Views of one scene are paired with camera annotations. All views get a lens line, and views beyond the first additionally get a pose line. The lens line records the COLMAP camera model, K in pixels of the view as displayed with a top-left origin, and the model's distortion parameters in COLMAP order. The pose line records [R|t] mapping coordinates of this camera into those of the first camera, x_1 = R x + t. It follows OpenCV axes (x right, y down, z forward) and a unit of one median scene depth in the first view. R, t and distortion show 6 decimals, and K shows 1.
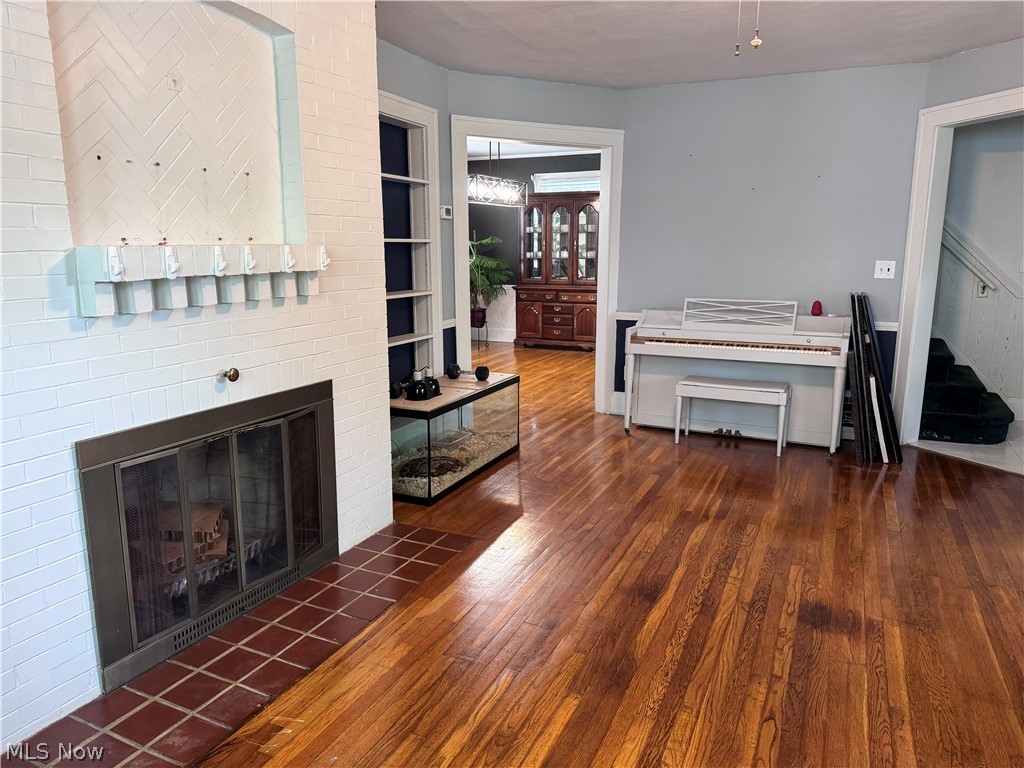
lens RADIAL K [[708.3, 0, 512.0], [0, 708.3, 384.0], [0, 0, 1]] dist [0.129173, -0.171577]
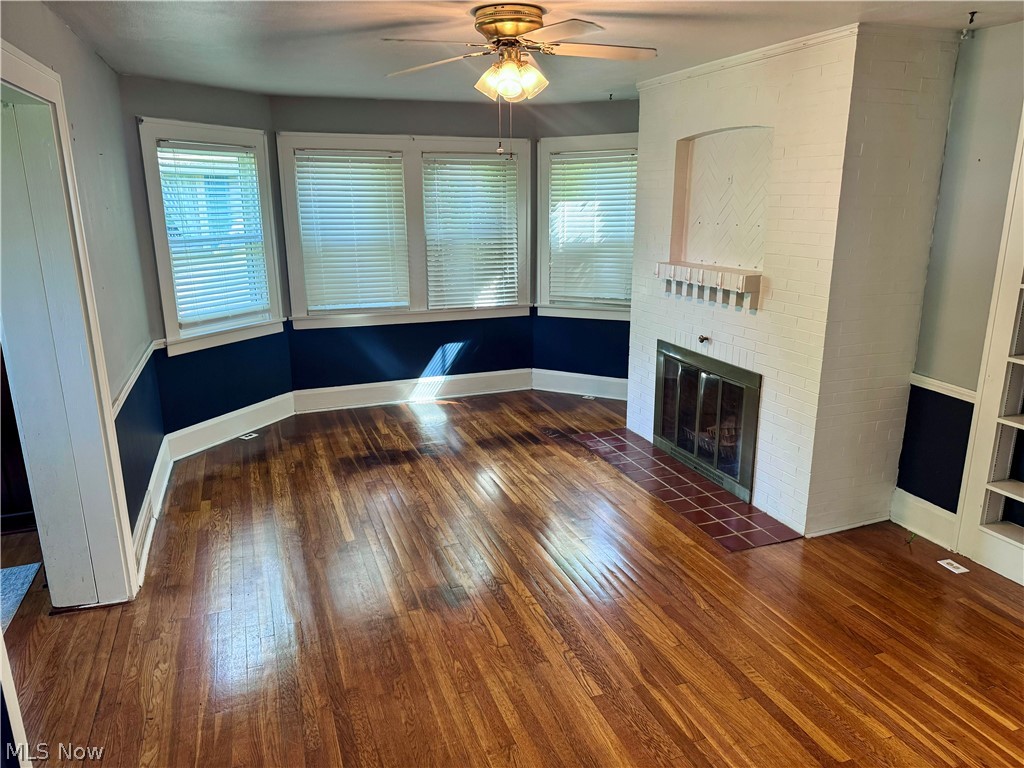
lens RADIAL K [[708.3, 0, 512.0], [0, 708.3, 384.0], [0, 0, 1]] dist [0.129173, -0.171577]
pose [[-0.703915, 0.177096, -0.687852, 0.845800], [-0.137773, 0.915983, 0.376821, -0.363905], [0.696794, 0.360017, -0.620375, 1.275347]]
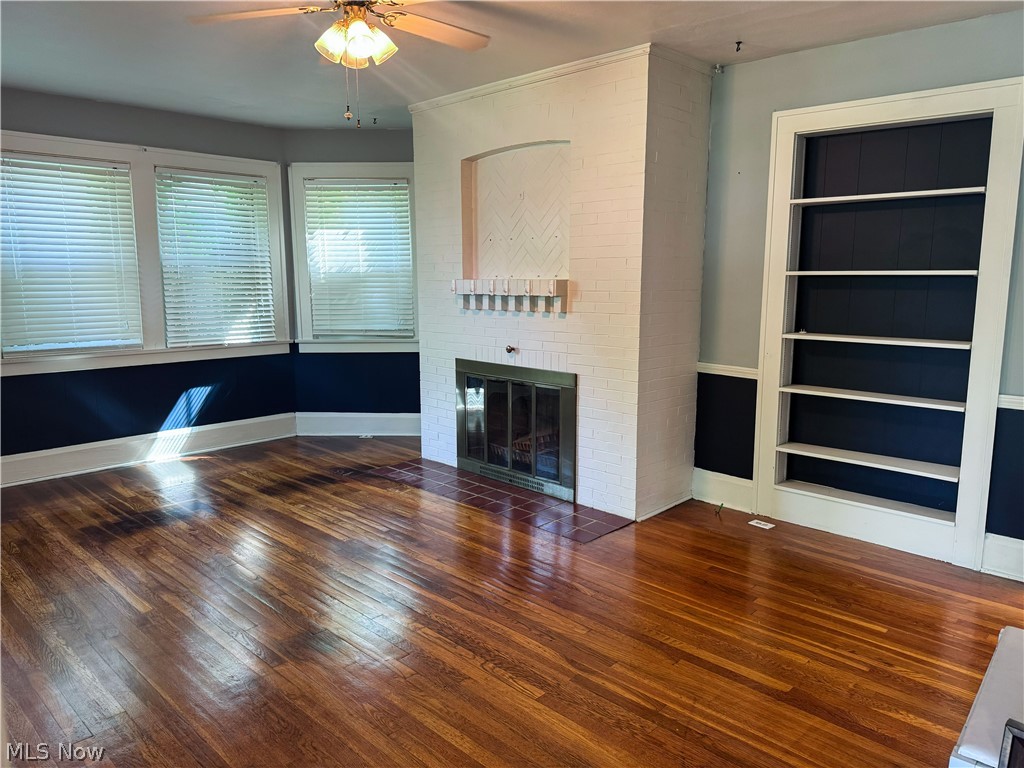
lens RADIAL K [[713.4, 0, 512.0], [0, 713.4, 384.0], [0, 0, 1]] dist [0.142430, -0.270166]
pose [[-0.334522, 0.132836, -0.932979, 0.920849], [-0.186428, 0.961122, 0.203688, -0.208570], [0.923764, 0.242071, -0.296752, 1.095352]]
